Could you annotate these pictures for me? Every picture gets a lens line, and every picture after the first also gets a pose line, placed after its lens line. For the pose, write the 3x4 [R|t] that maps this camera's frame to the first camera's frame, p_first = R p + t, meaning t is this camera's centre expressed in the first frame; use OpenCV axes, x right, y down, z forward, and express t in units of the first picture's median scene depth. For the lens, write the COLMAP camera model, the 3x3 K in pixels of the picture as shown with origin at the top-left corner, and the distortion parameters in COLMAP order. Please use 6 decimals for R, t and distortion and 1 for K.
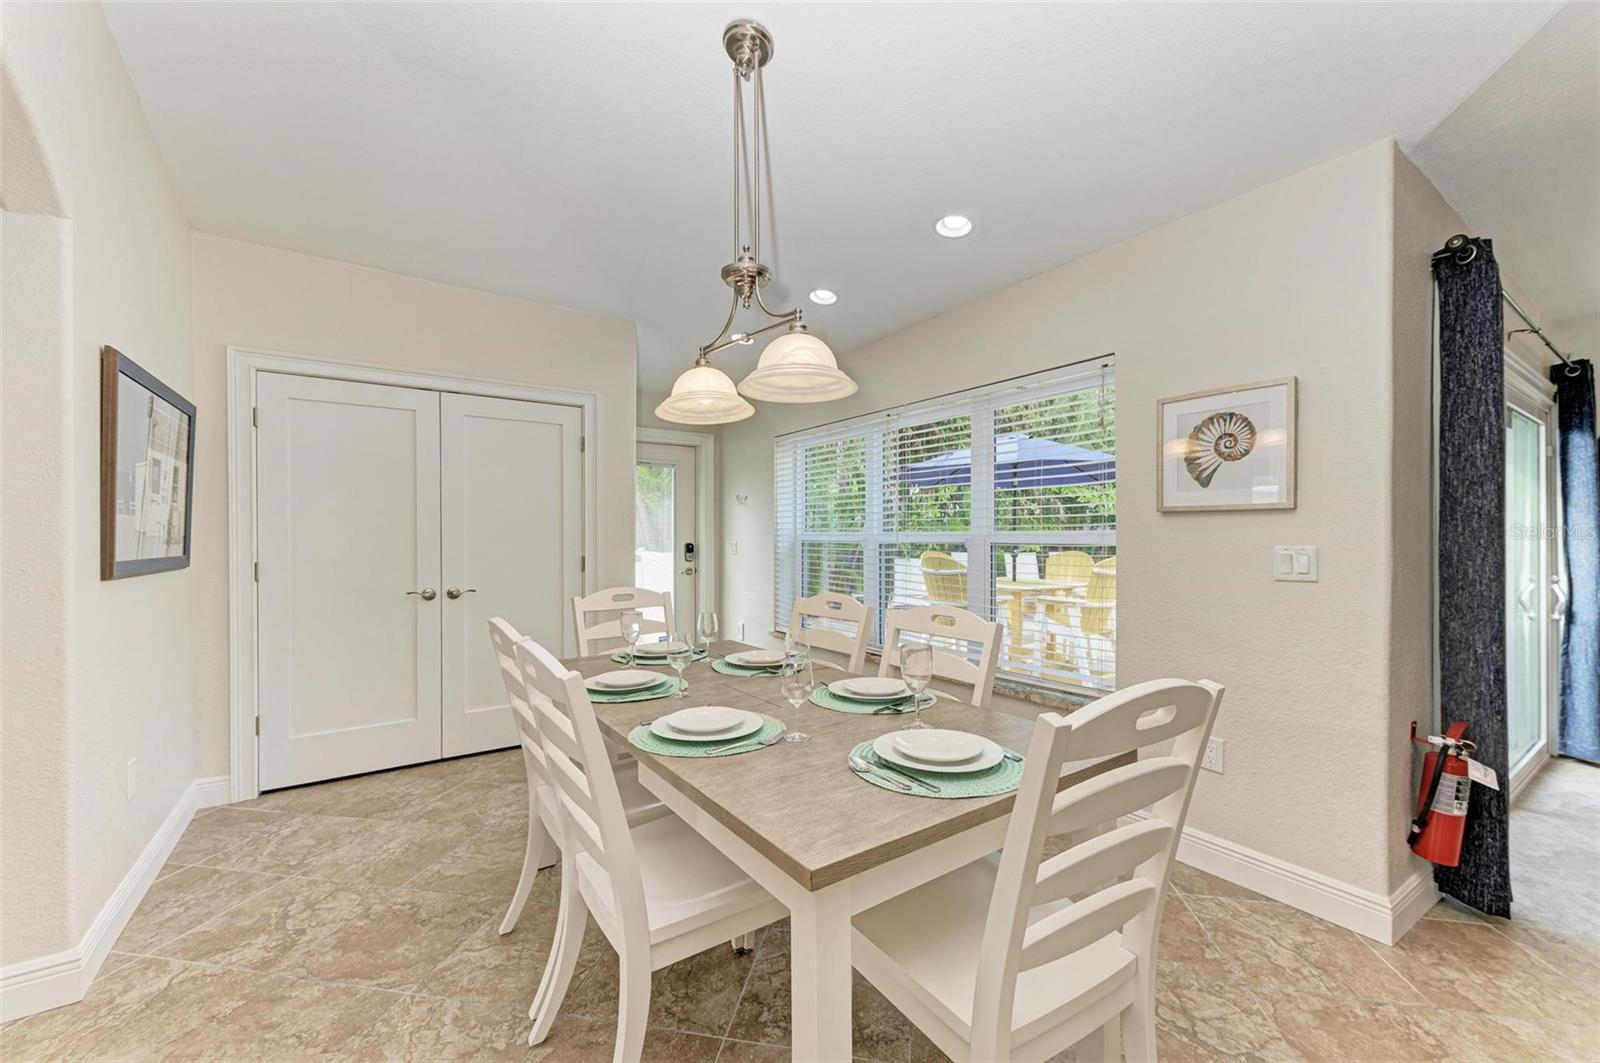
lens RADIAL K [[625.8, 0, 810.6], [0, 625.8, 535.1], [0, 0, 1]] dist [-0.000312, -0.000091]
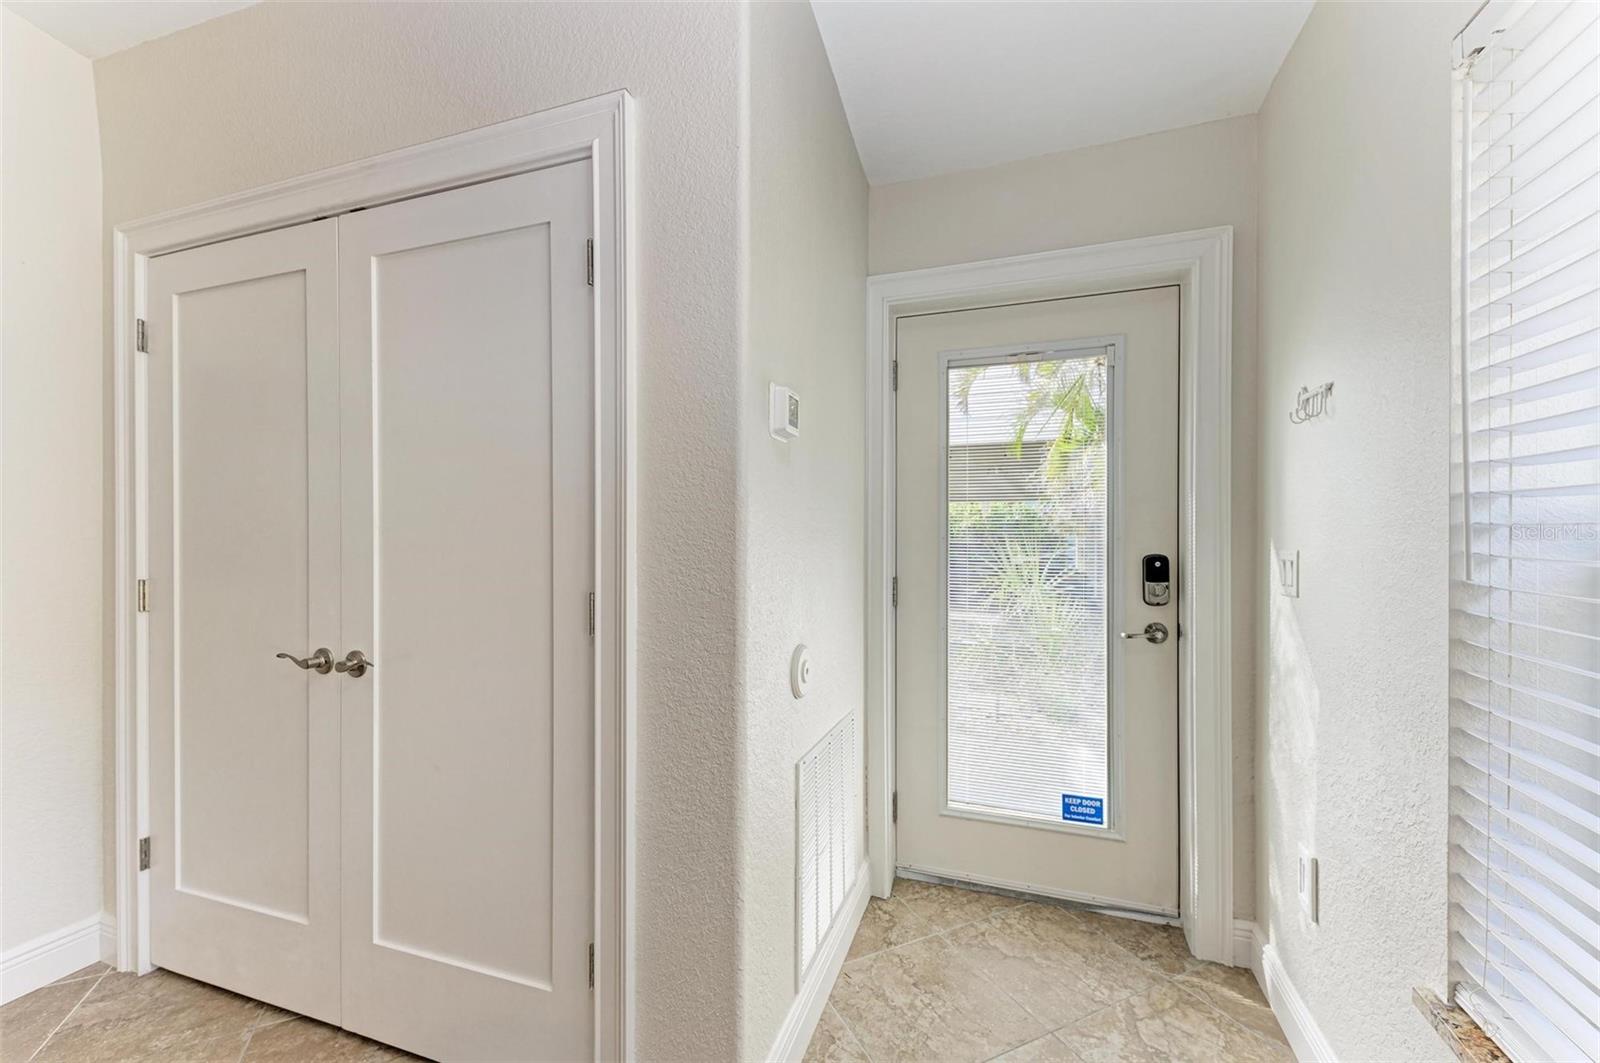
lens RADIAL K [[653.6, 0, 798.9], [0, 653.6, 567.5], [0, 0, 1]] dist [-0.000431, -0.000066]
pose [[0.584337, 0.000506, -0.811511, -0.008737], [0.007212, 0.999957, 0.005816, 0.016593], [0.811479, -0.009251, 0.584308, 0.616037]]
